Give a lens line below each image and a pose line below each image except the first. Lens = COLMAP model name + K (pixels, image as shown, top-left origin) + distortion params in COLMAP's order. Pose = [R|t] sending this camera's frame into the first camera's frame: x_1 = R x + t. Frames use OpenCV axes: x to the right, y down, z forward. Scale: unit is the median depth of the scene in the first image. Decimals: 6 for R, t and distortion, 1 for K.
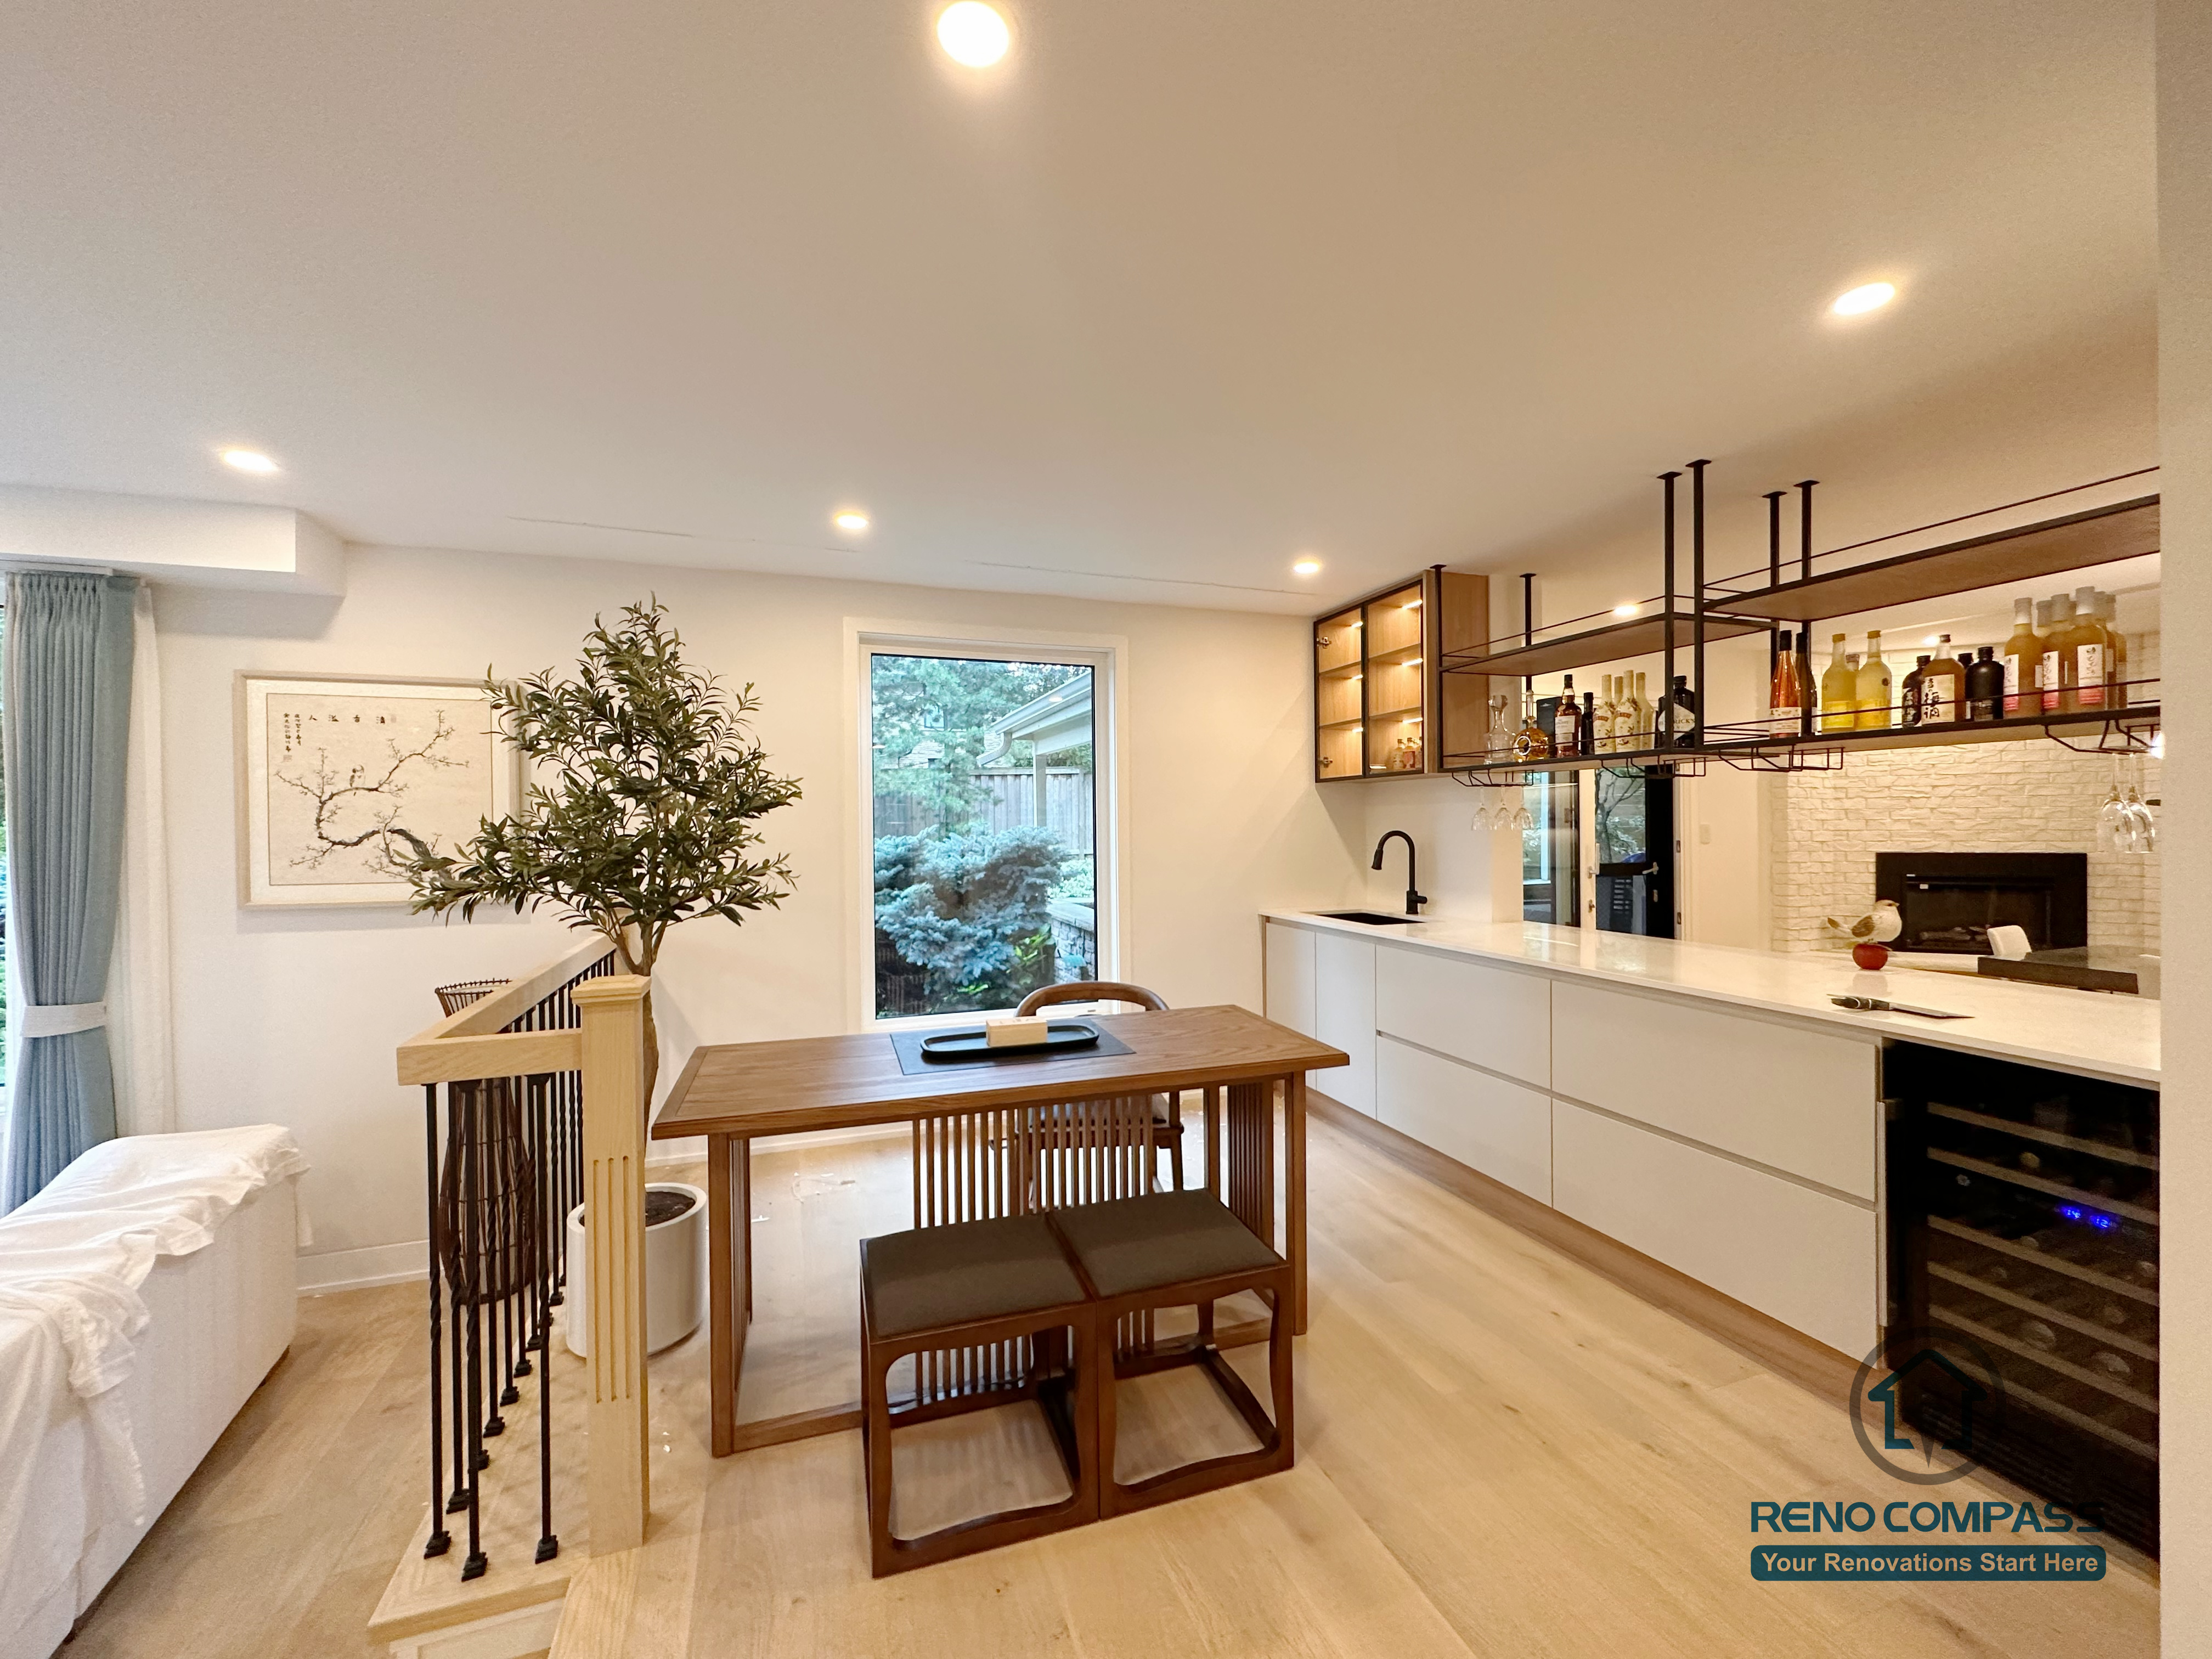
lens RADIAL K [[887.8, 0, 1106.0], [0, 887.8, 829.5], [0, 0, 1]] dist [-0.003010, 0.000569]
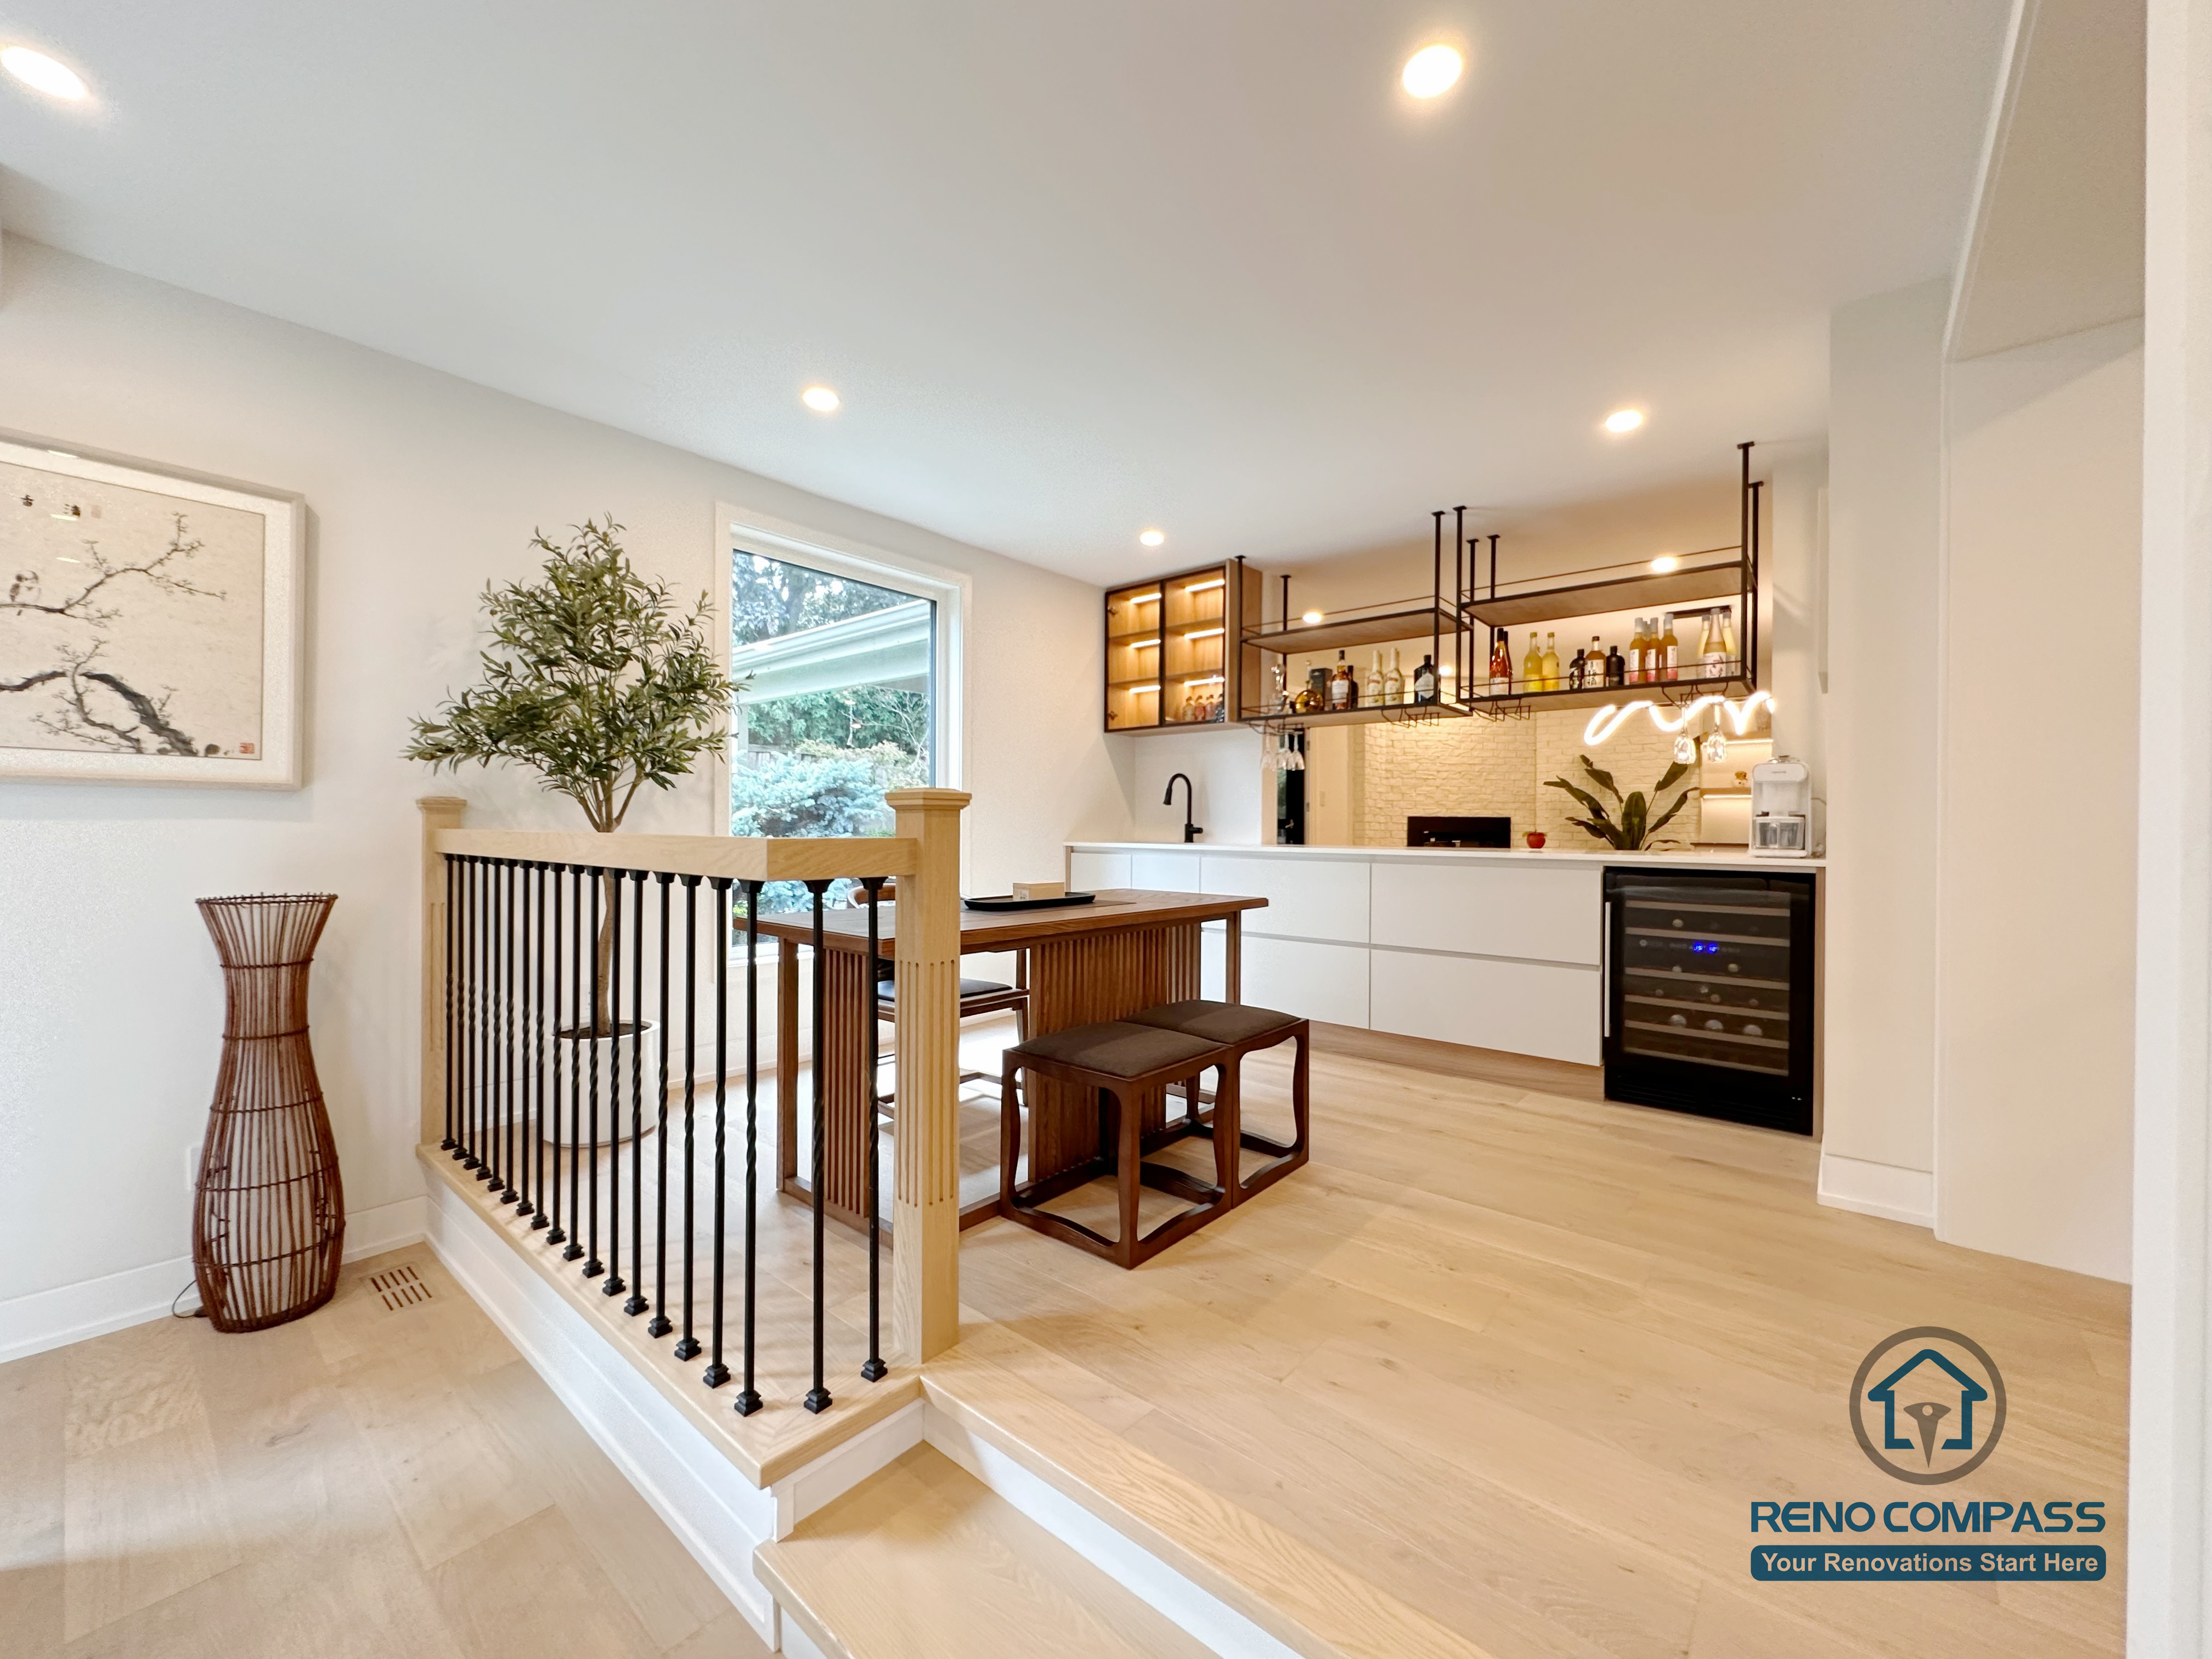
lens RADIAL K [[887.8, 0, 1106.0], [0, 887.8, 829.5], [0, 0, 1]] dist [-0.003010, 0.000569]
pose [[0.863663, 0.015651, 0.503826, -0.405567], [-0.011810, 0.999872, -0.010815, 0.102111], [-0.503931, 0.003390, 0.863737, 0.014471]]
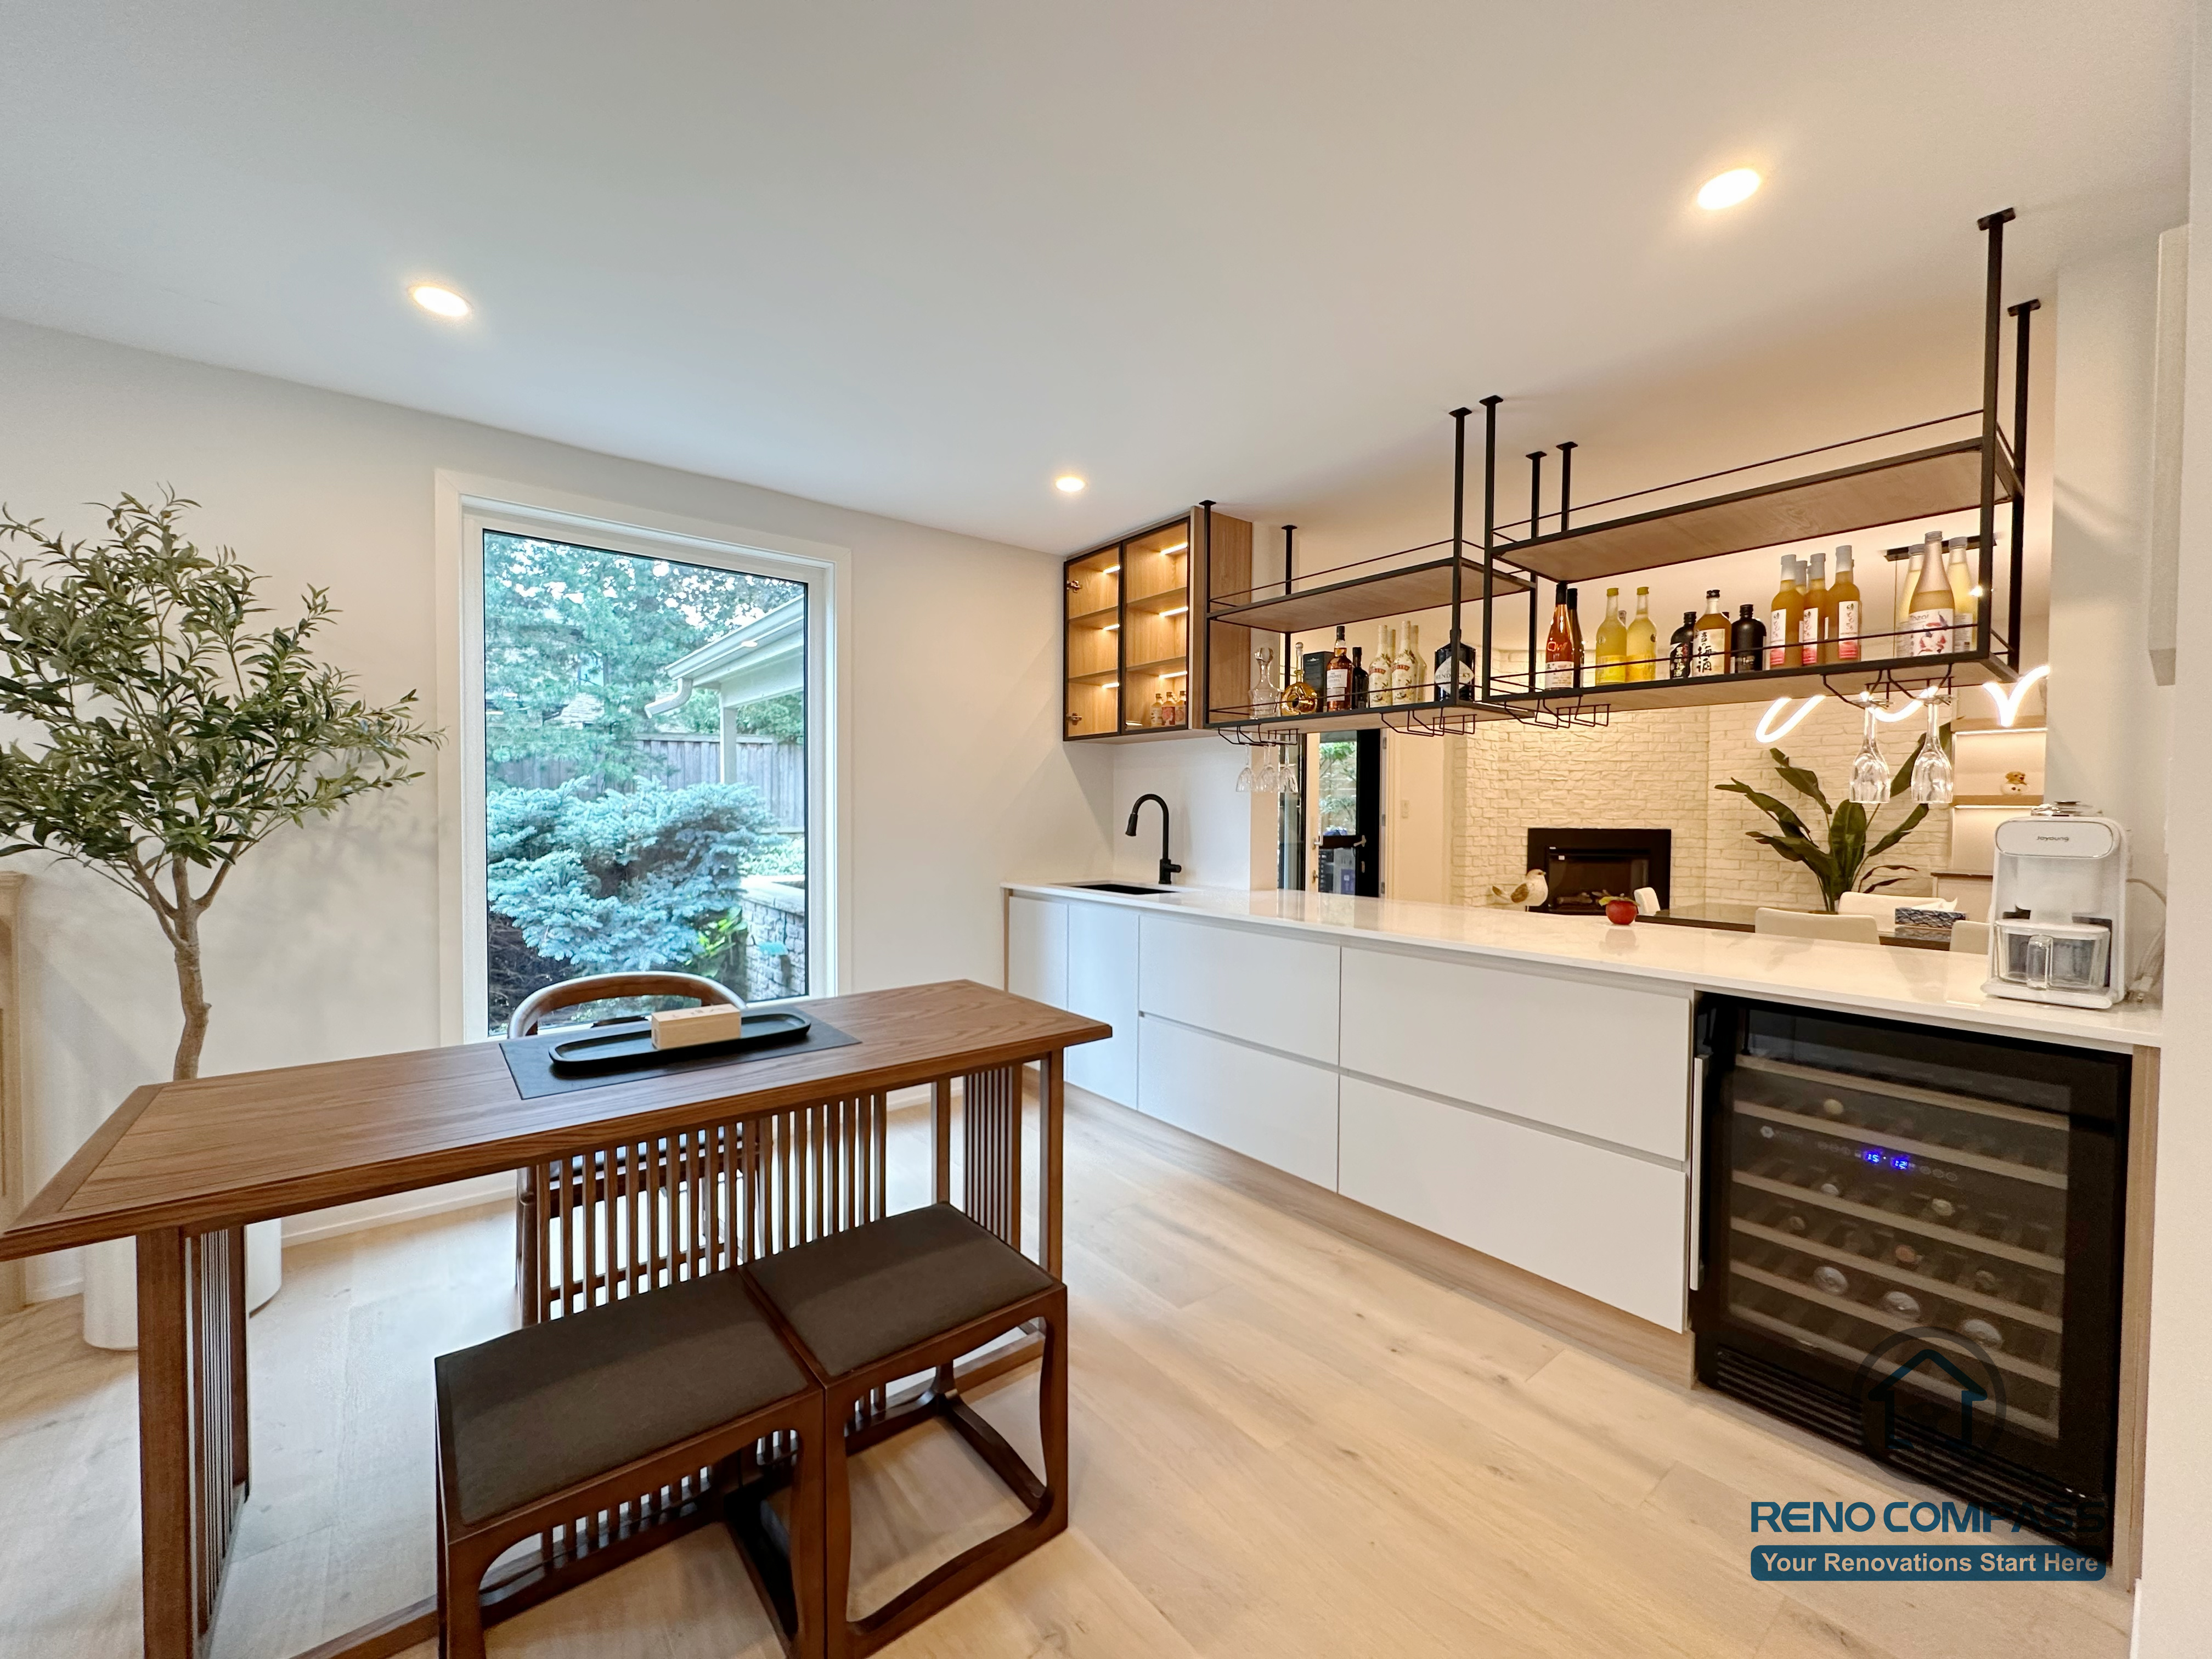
lens RADIAL K [[885.3, 0, 1107.5], [0, 885.3, 828.7], [0, 0, 1]] dist [-0.005877, -0.000309]
pose [[0.943703, 0.008838, 0.330677, -0.022607], [-0.014038, 0.999812, 0.013340, 0.028743], [-0.330497, -0.017231, 0.943650, 0.161627]]
